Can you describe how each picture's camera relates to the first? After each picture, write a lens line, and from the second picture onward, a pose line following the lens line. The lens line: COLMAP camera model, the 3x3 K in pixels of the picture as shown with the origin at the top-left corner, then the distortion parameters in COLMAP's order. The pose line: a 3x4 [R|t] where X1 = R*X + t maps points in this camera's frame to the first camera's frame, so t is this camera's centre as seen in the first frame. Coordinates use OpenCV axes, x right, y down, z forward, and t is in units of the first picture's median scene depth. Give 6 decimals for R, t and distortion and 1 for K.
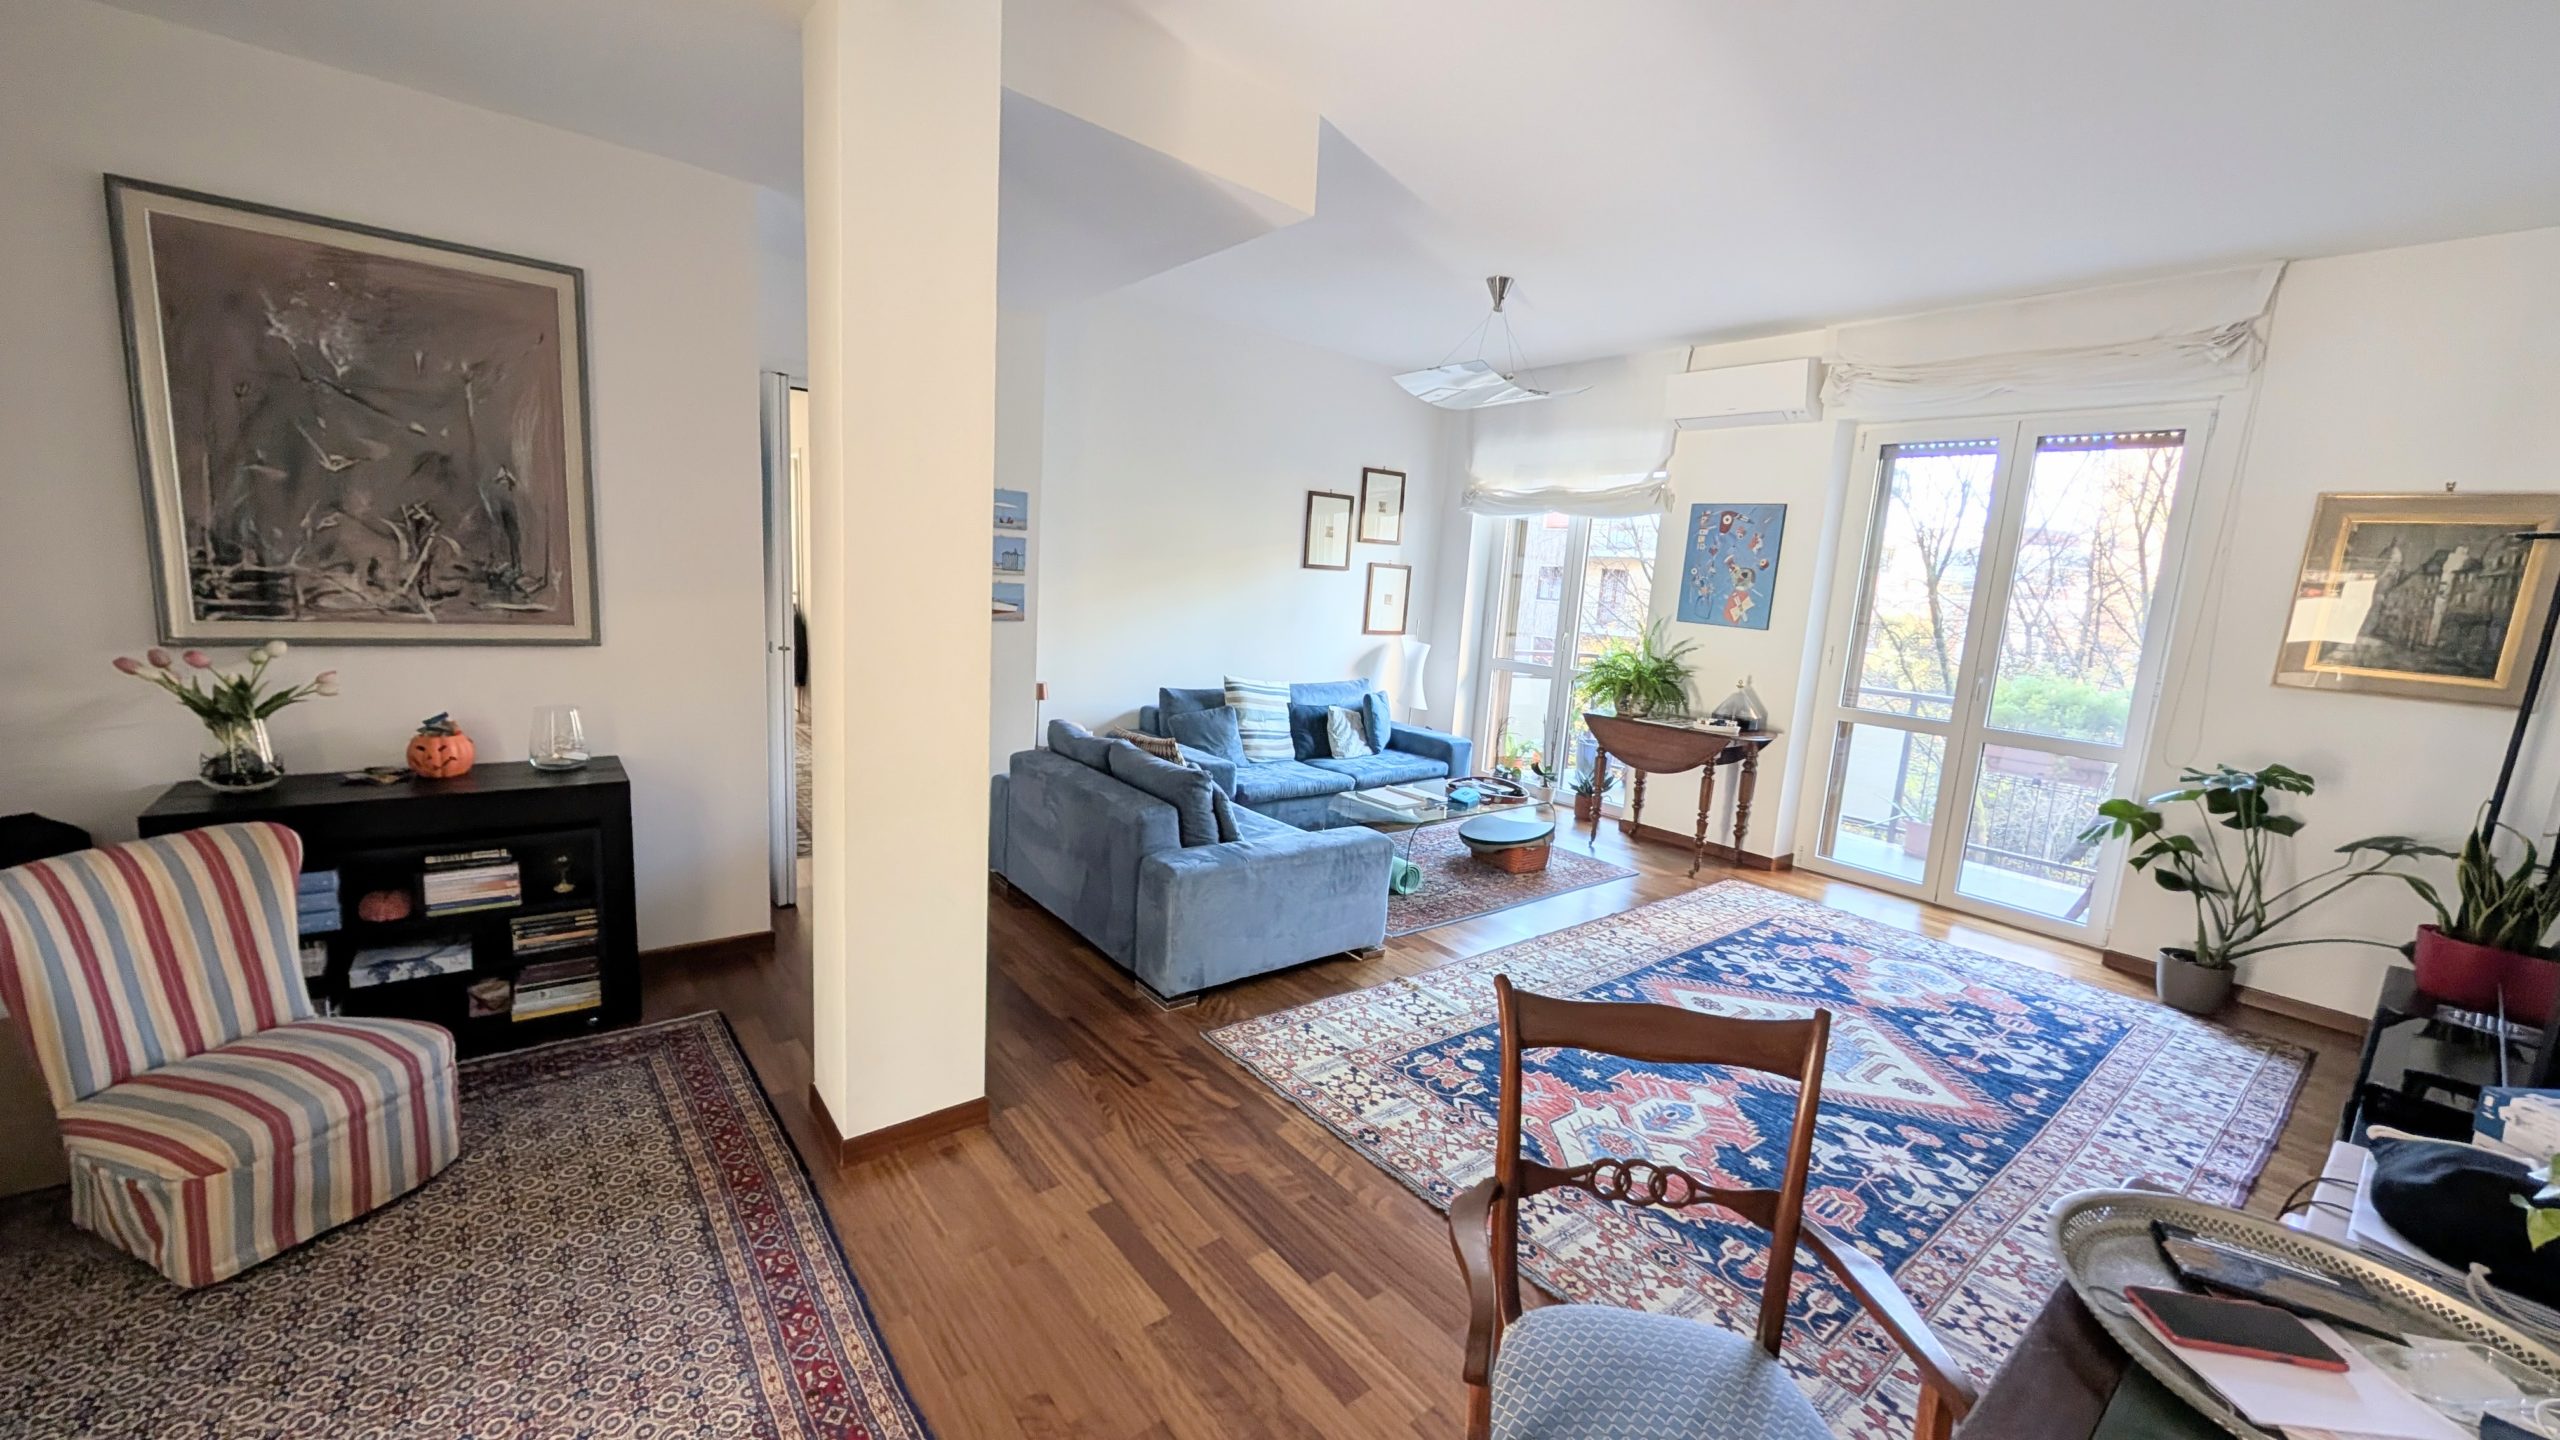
lens RADIAL K [[968.0, 0, 1281.6], [0, 968.0, 726.0], [0, 0, 1]] dist [0.000752, -0.000258]
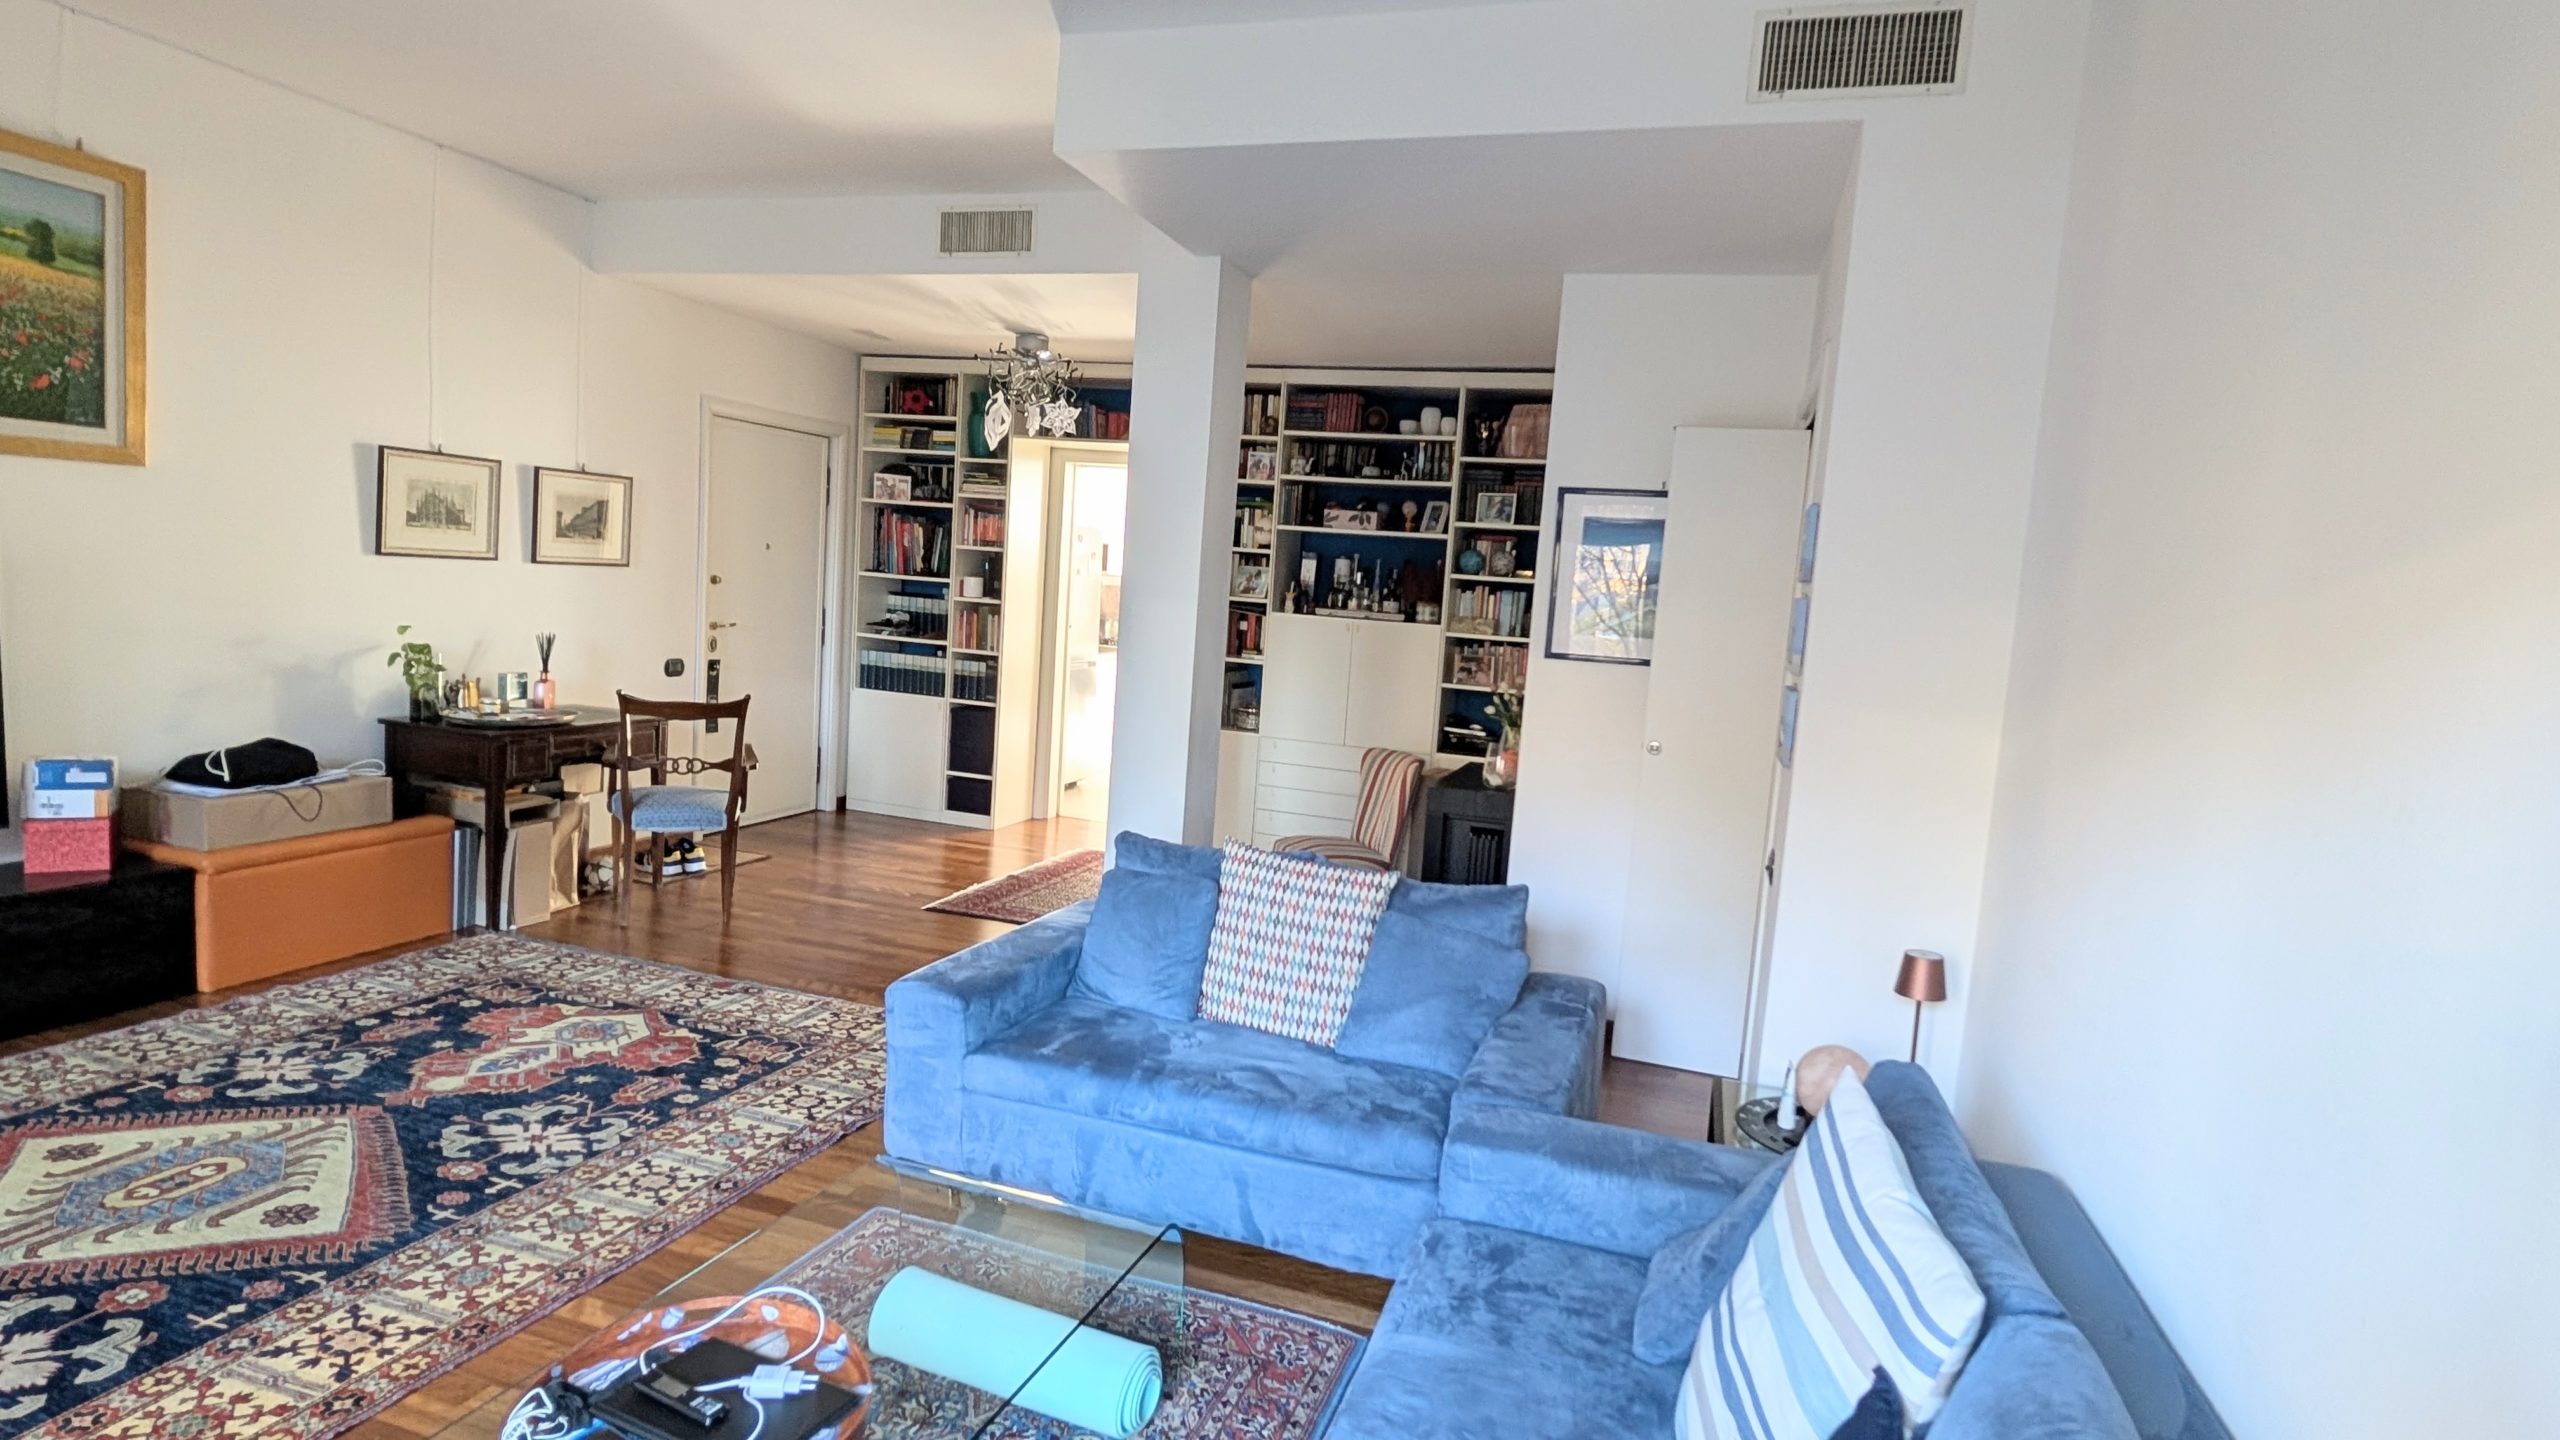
lens RADIAL K [[1310.1, 0, 1285.0], [0, 1310.1, 724.7], [0, 0, 1]] dist [-0.004212, 0.001345]
pose [[-0.823832, -0.066980, -0.562863, 0.451931], [-0.214792, 0.955829, 0.200637, -0.303730], [0.524562, 0.286190, -0.801829, 2.044112]]
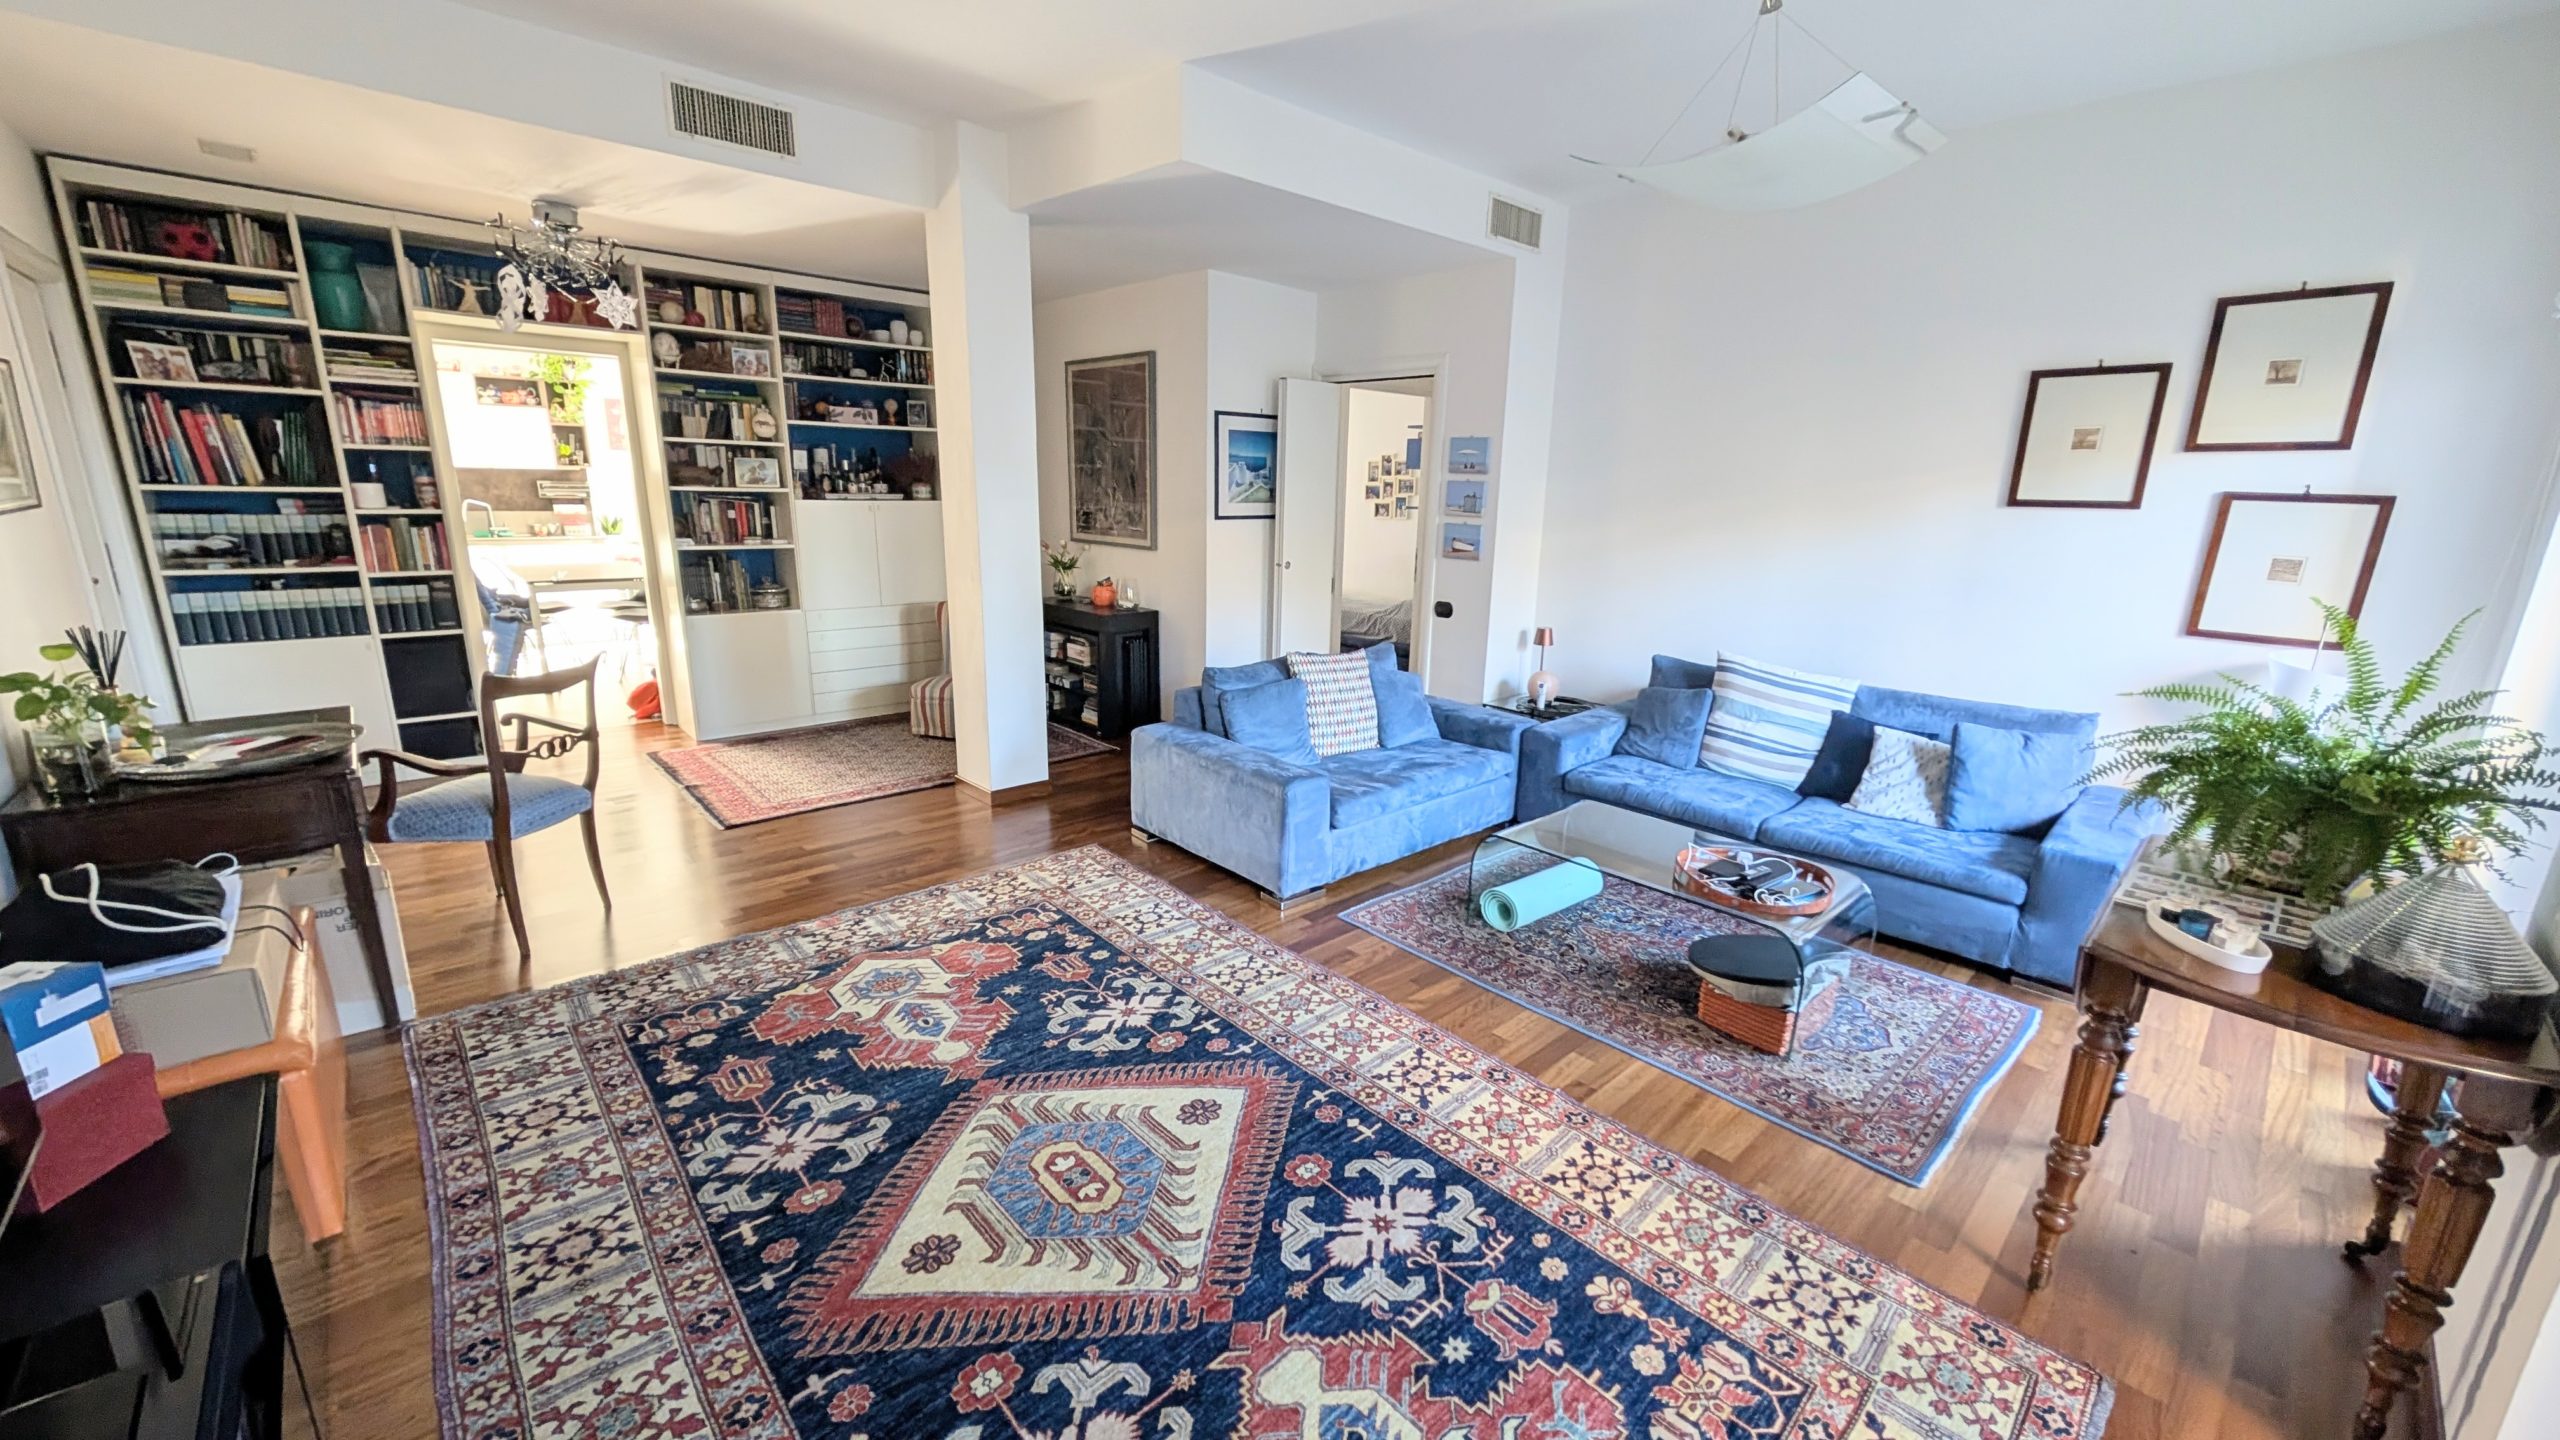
lens RADIAL K [[968.0, 0, 1287.6], [0, 968.0, 721.4], [0, 0, 1]] dist [0.000752, -0.000258]
pose [[0.080559, 0.175934, -0.981100, 1.161492], [-0.180473, 0.970605, 0.159234, -0.100711], [0.980275, 0.164234, 0.109942, 1.040459]]
